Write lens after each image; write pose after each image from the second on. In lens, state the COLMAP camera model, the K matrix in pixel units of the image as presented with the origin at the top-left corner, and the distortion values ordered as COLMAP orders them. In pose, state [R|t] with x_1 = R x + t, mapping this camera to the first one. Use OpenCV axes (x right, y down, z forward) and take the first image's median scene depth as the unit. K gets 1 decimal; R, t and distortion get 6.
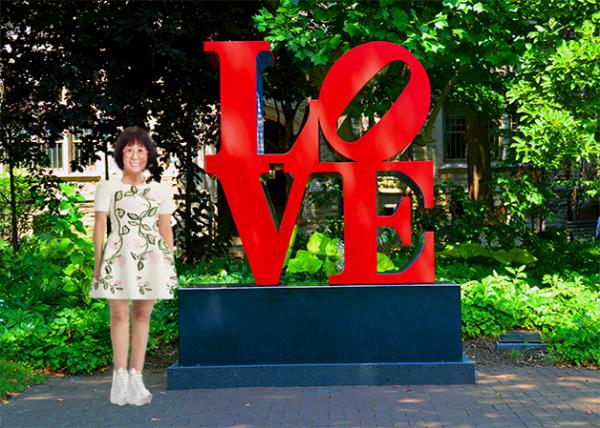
lens RADIAL K [[1800.8, 0, 300.2], [0, 1800.8, 218.8], [0, 0, 1]] dist [0.516744, 0.000000]
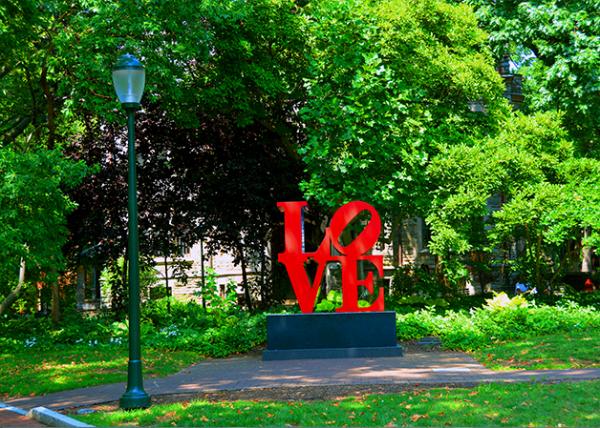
lens RADIAL K [[1800.8, 0, 298.6], [0, 1800.8, 217.0], [0, 0, 1]] dist [0.516744, 0.000000]
pose [[0.999662, -0.013473, -0.022255, 0.018657], [0.012500, 0.998984, -0.043303, 0.012759], [0.022816, 0.043011, 0.998814, -1.009002]]
